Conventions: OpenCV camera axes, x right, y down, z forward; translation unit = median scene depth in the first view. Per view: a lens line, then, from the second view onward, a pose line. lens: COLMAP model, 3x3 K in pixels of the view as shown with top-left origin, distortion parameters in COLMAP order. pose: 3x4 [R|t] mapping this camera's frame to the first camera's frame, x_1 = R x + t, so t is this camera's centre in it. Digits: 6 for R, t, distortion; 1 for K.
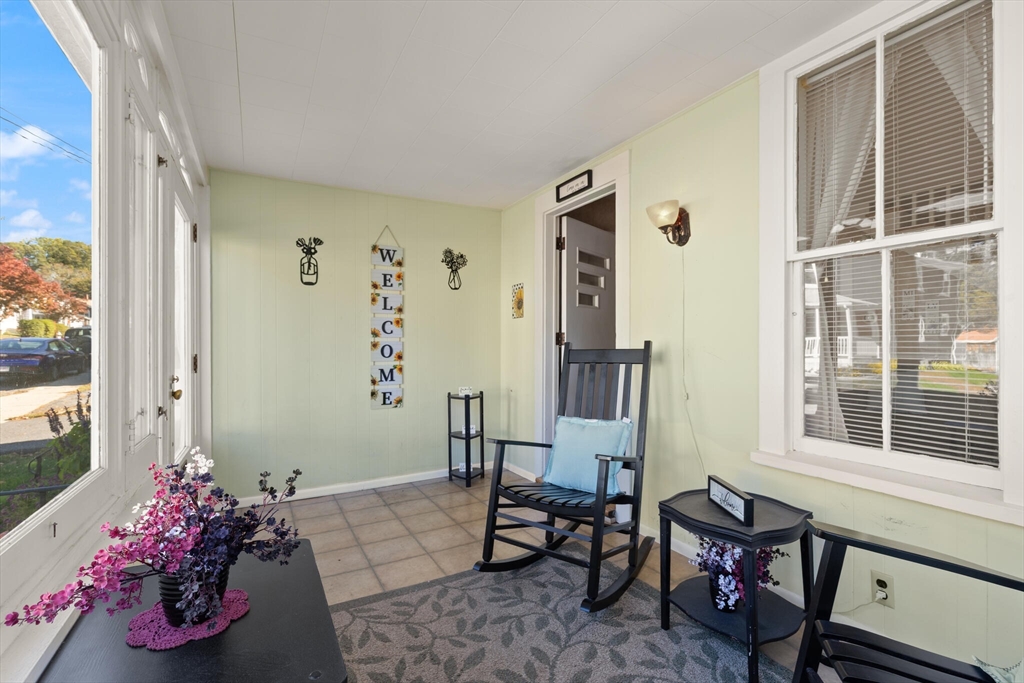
lens RADIAL K [[468.6, 0, 515.9], [0, 468.6, 345.2], [0, 0, 1]] dist [0.010381, -0.001420]
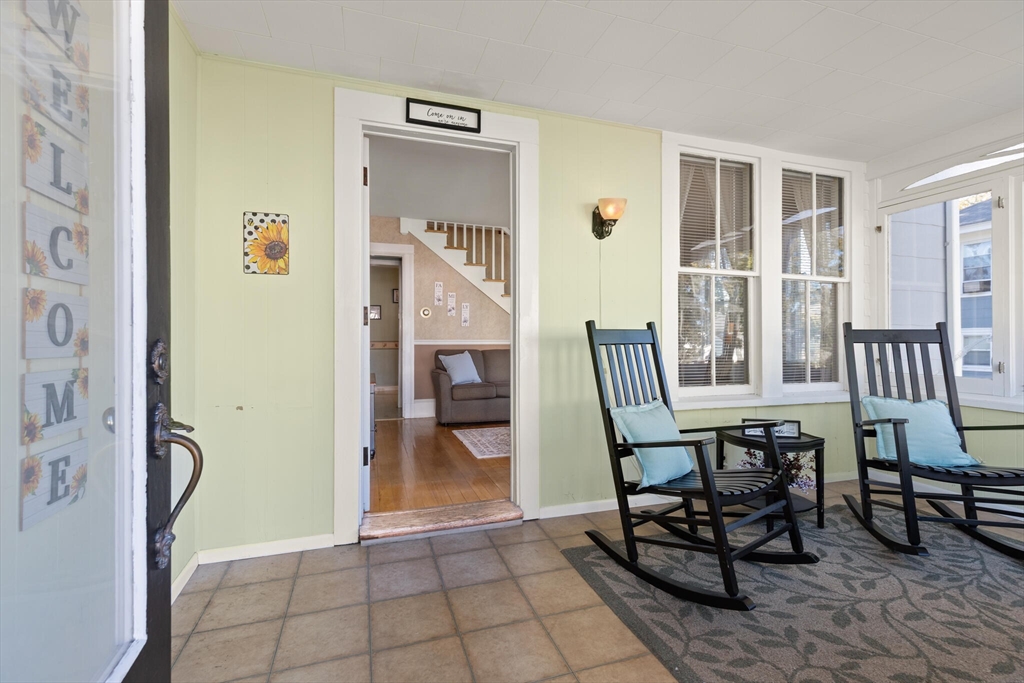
lens RADIAL K [[460.7, 0, 515.0], [0, 460.7, 342.3], [0, 0, 1]] dist [0.005214, -0.000231]
pose [[0.195529, -0.003252, 0.980693, -0.515974], [0.002144, 0.999994, 0.002888, 0.023942], [-0.980696, 0.001538, 0.195534, 0.650572]]
